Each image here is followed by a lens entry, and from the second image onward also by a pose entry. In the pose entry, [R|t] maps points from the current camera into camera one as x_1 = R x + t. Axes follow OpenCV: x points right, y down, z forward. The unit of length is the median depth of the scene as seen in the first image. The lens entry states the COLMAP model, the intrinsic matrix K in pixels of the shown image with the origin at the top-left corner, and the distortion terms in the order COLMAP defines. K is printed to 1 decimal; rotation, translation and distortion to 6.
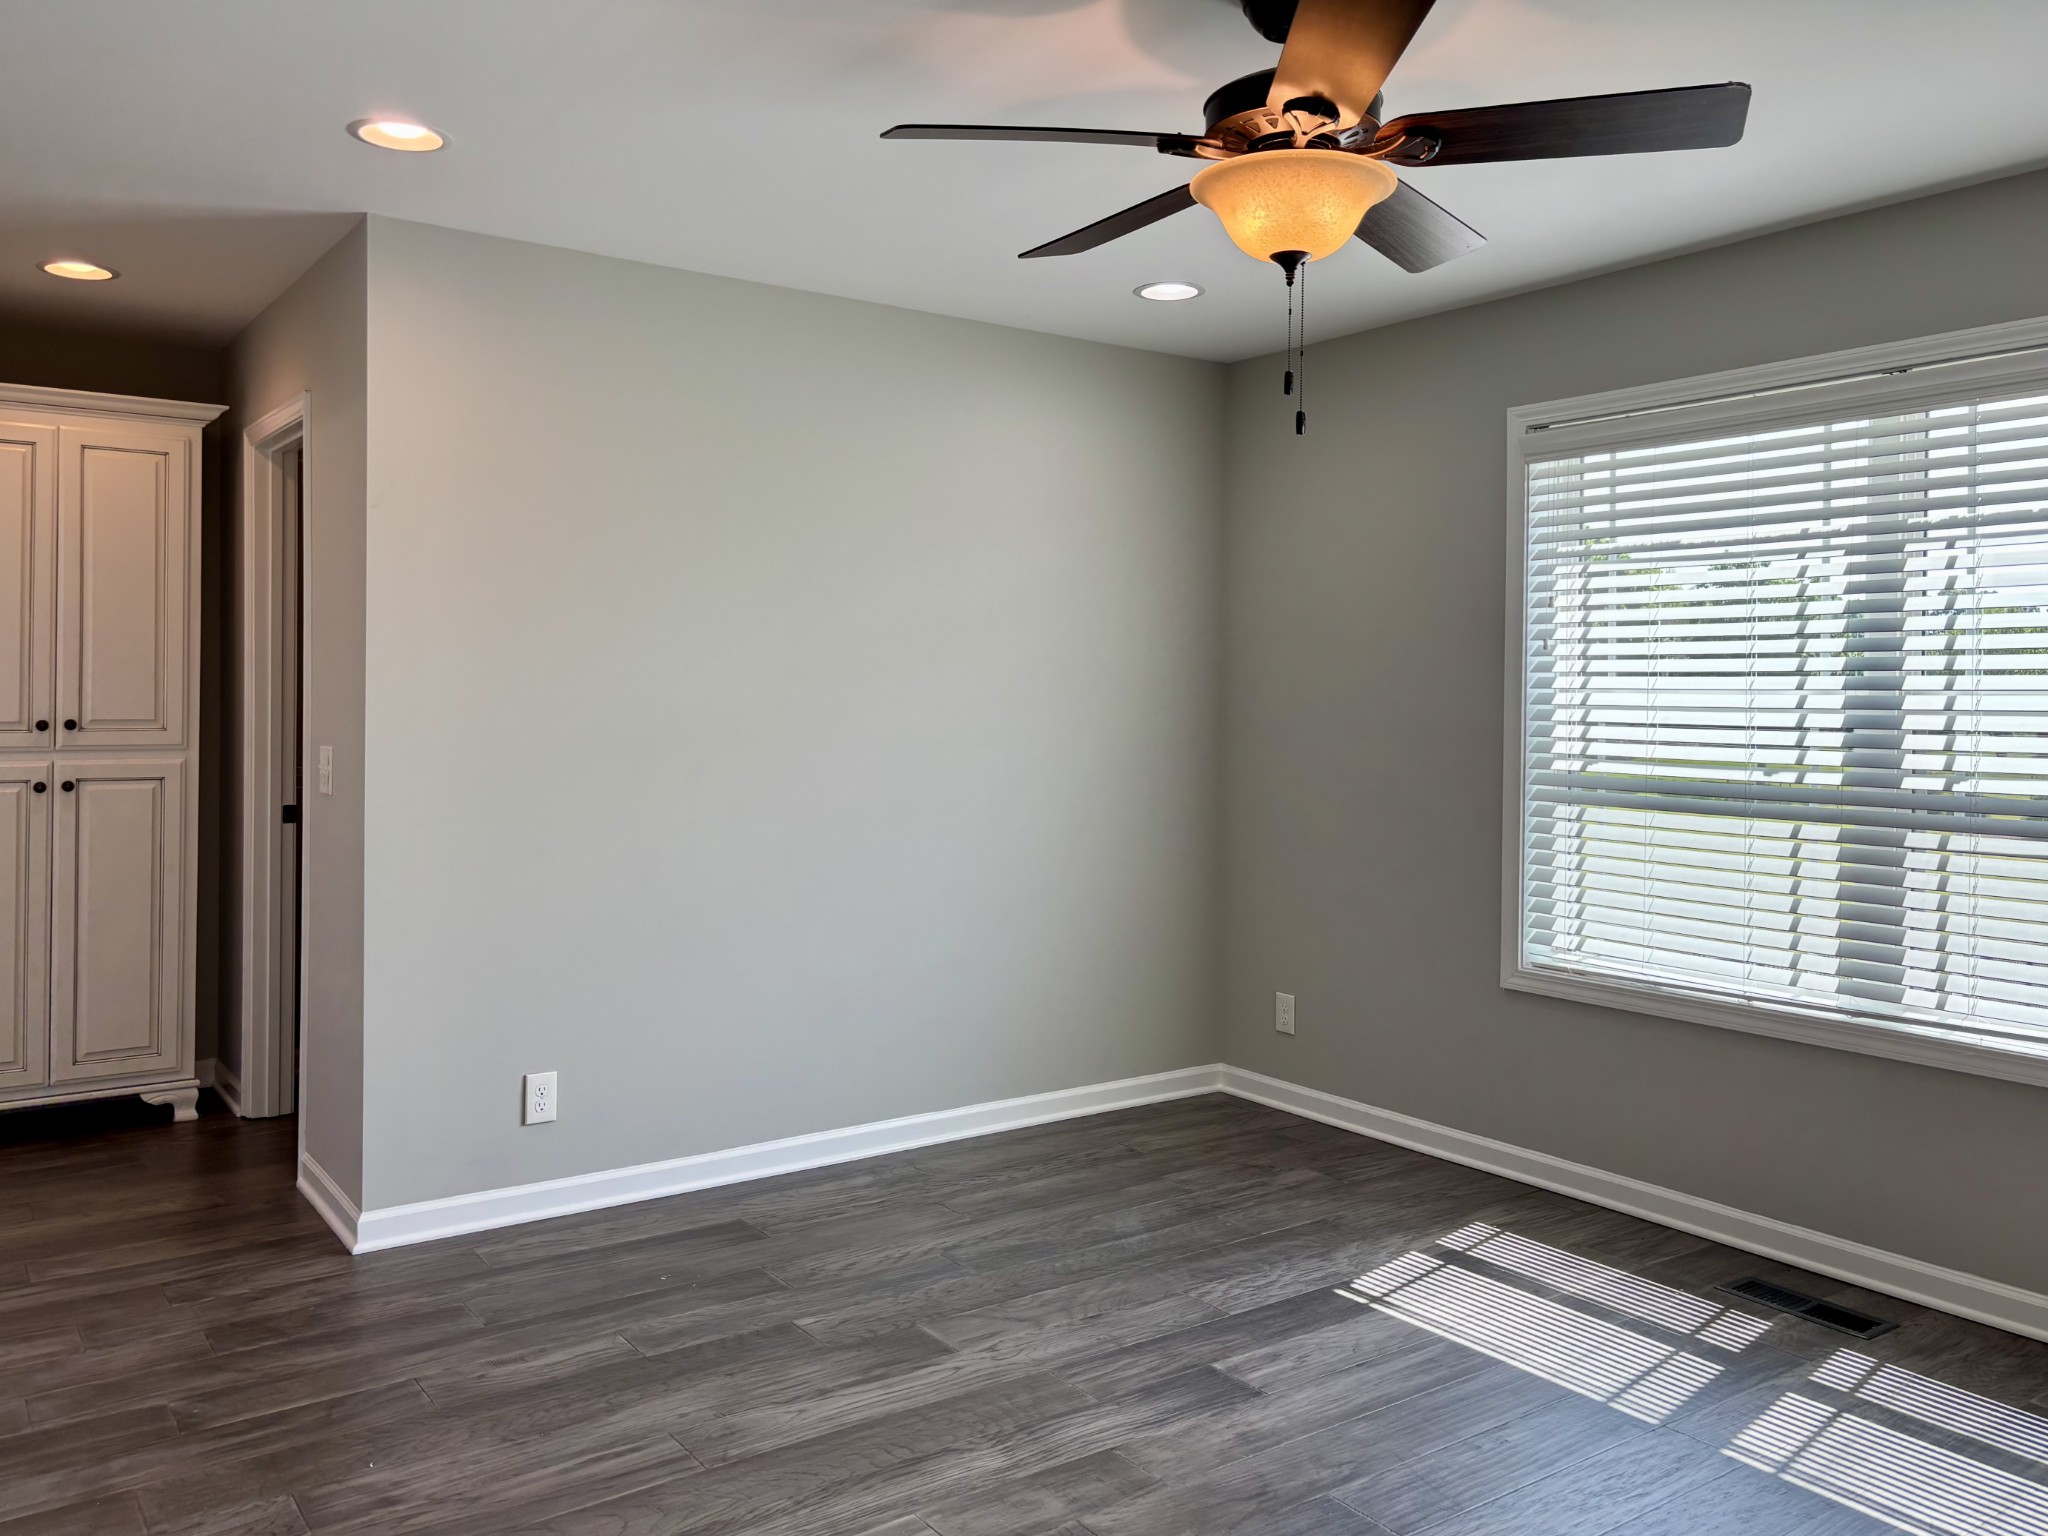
lens RADIAL K [[1560.4, 0, 1016.7], [0, 1560.4, 758.7], [0, 0, 1]] dist [0.000556, 0.003635]
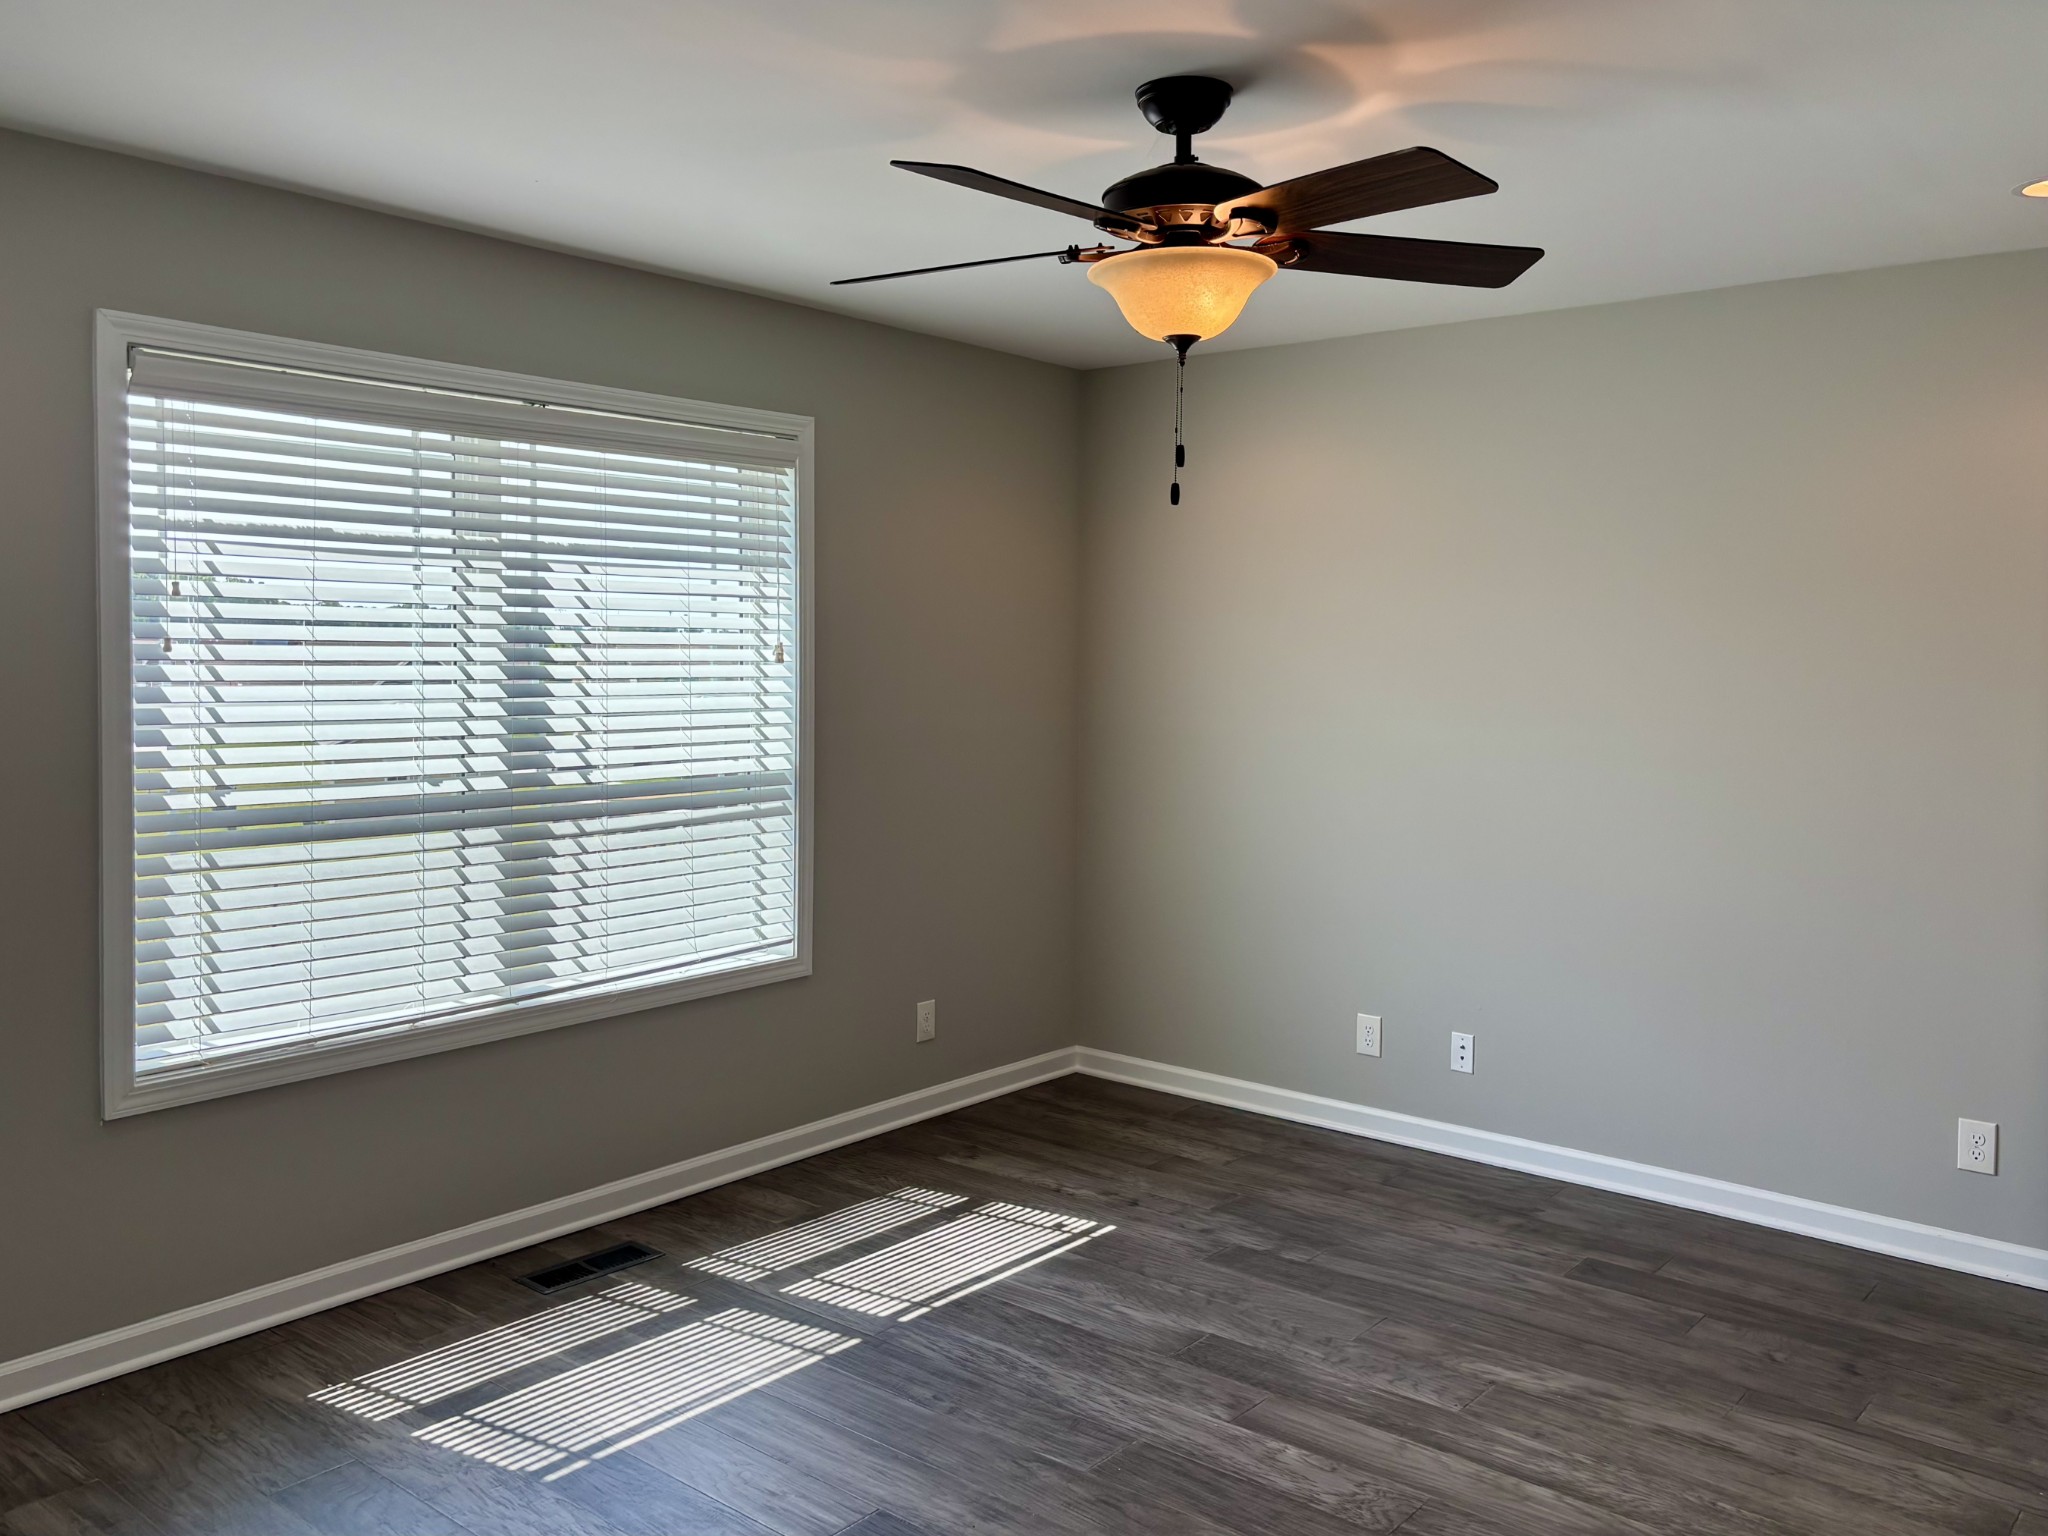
lens RADIAL K [[1474.6, 0, 1023.1], [0, 1474.6, 791.2], [0, 0, 1]] dist [-0.006969, -0.000309]
pose [[-0.199006, -0.074171, 0.977187, -0.499302], [0.054837, 0.994727, 0.086670, -0.046648], [-0.978463, 0.070834, -0.193890, 0.834484]]
